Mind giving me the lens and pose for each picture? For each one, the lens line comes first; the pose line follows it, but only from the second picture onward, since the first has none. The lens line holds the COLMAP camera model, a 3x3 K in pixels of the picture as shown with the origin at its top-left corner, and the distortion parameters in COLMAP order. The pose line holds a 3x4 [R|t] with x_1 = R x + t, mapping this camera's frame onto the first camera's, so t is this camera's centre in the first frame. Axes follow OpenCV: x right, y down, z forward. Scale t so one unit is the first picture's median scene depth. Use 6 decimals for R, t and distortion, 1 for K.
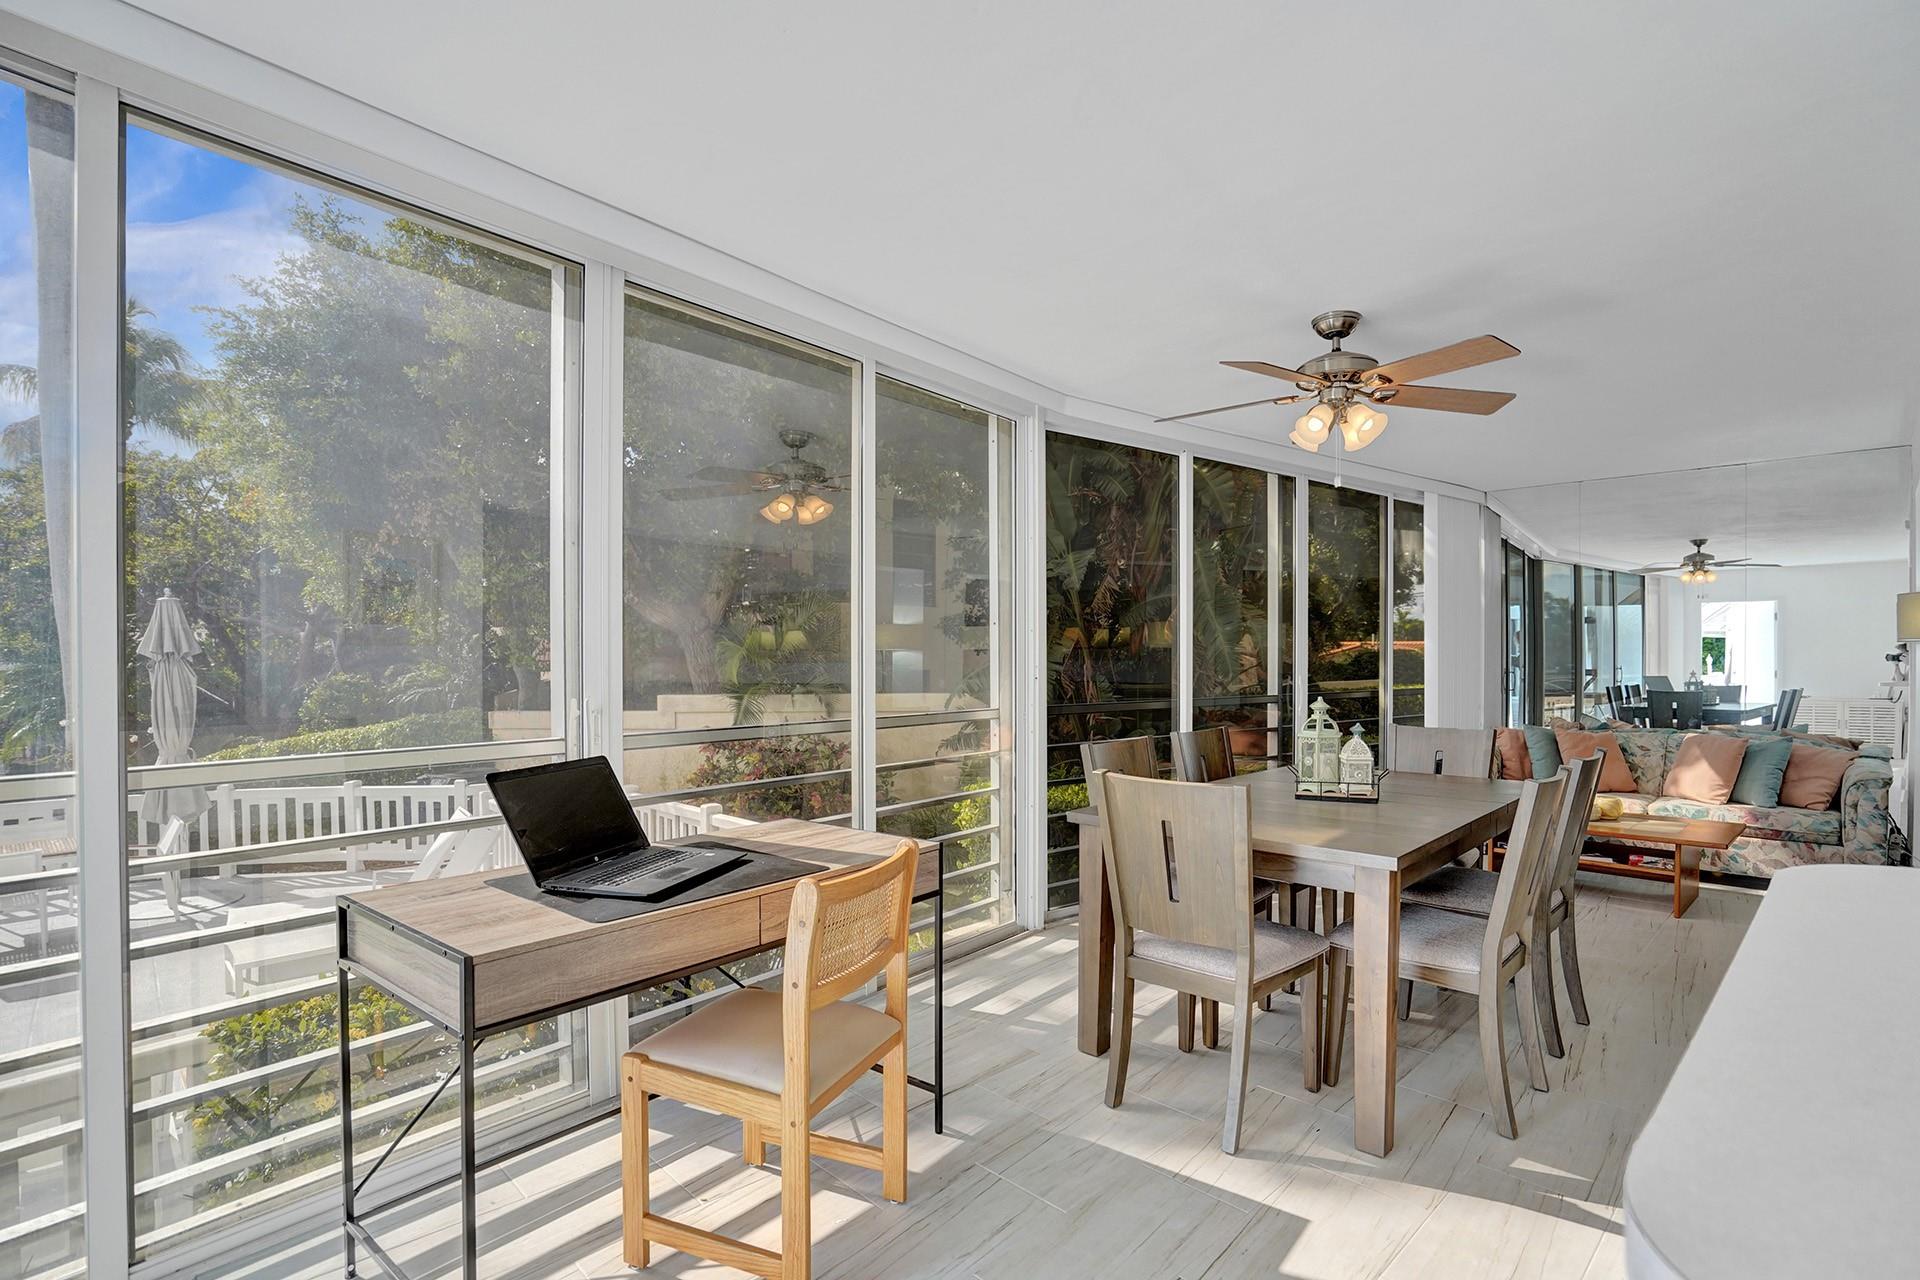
lens RADIAL K [[927.9, 0, 888.4], [0, 927.9, 661.3], [0, 0, 1]] dist [-0.000797, -0.000155]
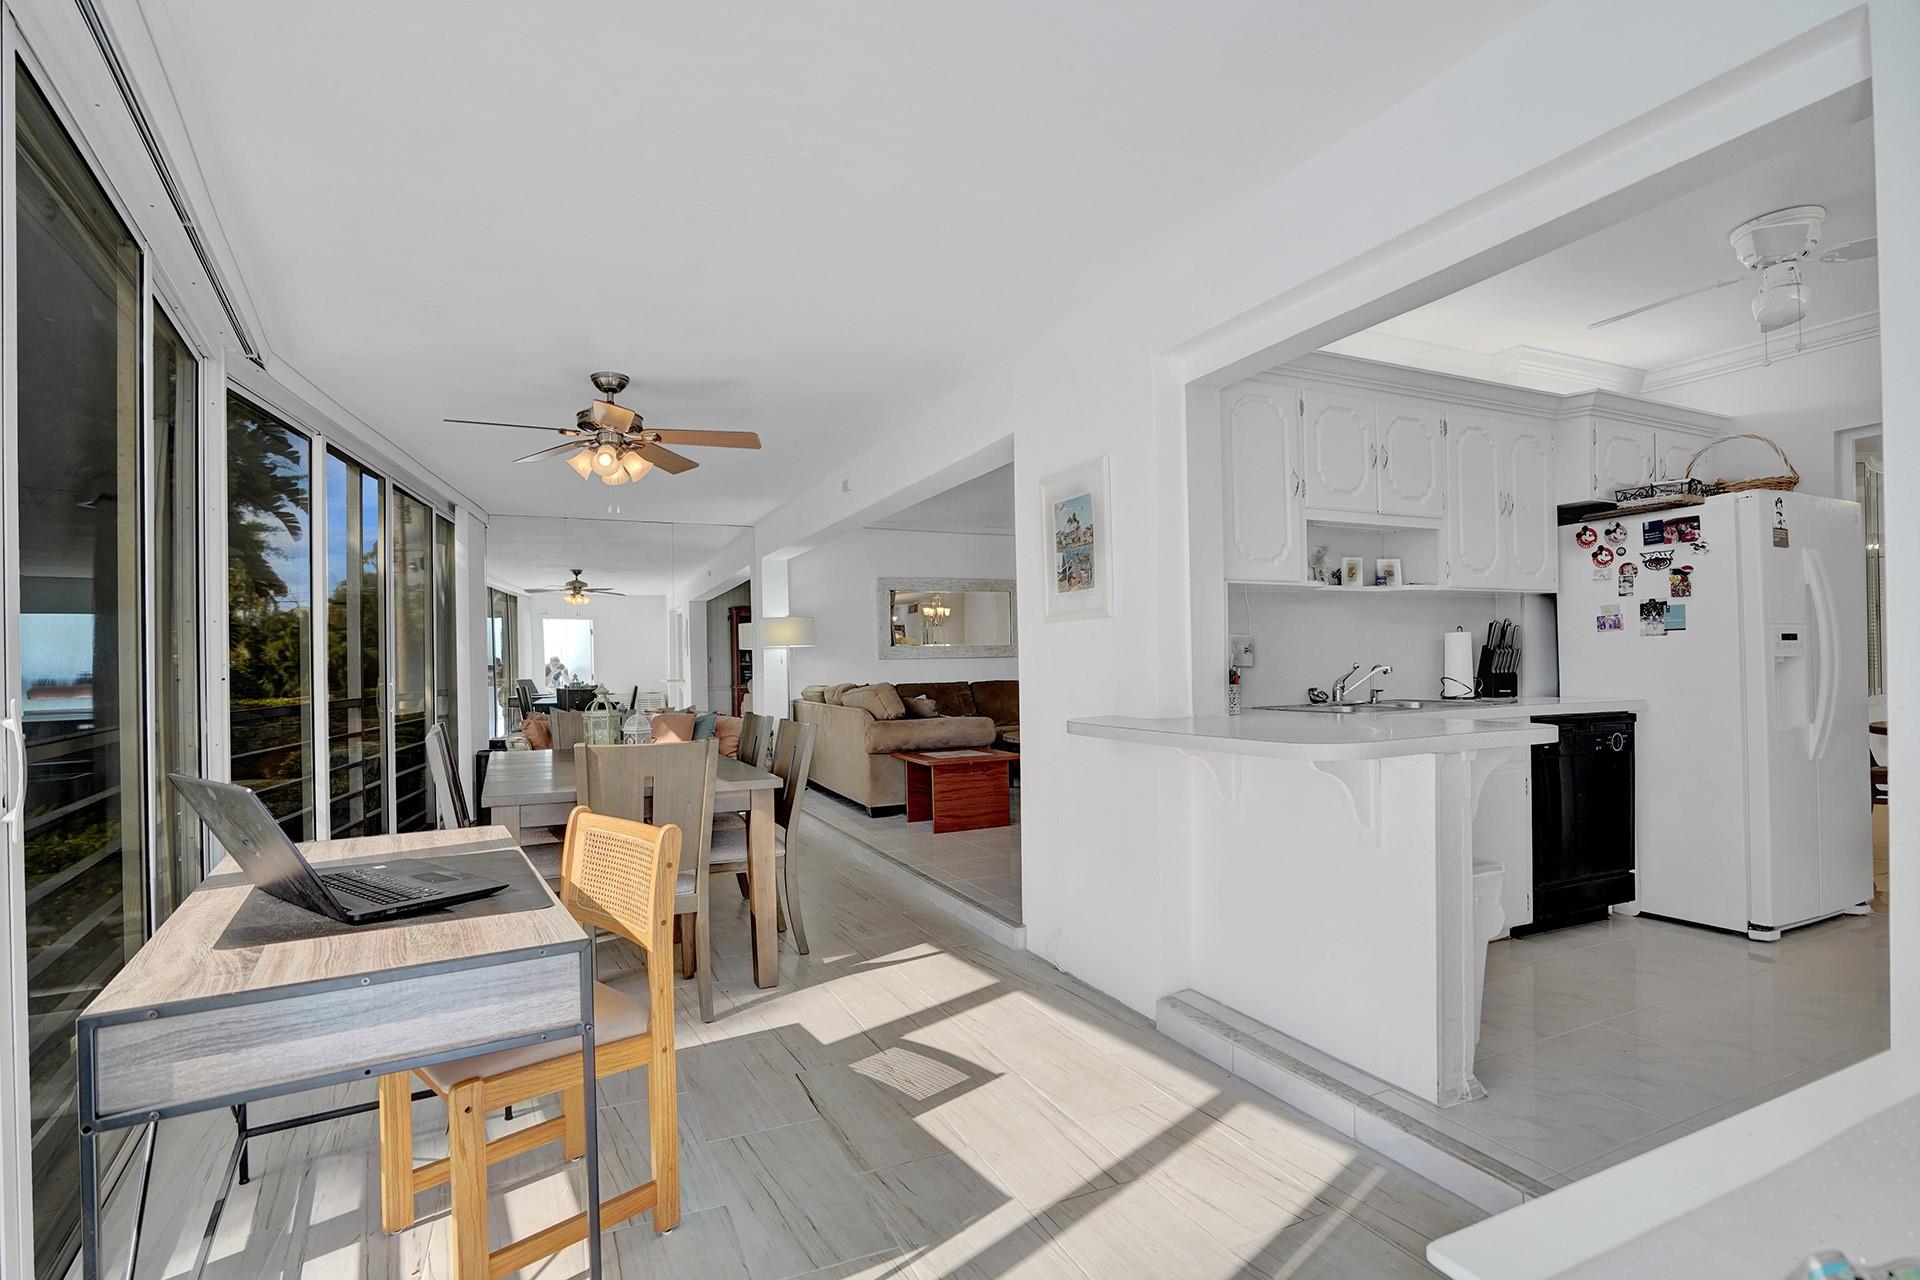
lens RADIAL K [[907.0, 0, 946.0], [0, 907.0, 647.2], [0, 0, 1]] dist [-0.000752, 0.000032]
pose [[0.394869, 0.001646, 0.918736, -0.453972], [0.022537, 0.999680, -0.011478, 0.015147], [-0.918461, 0.025238, 0.394705, 0.118362]]
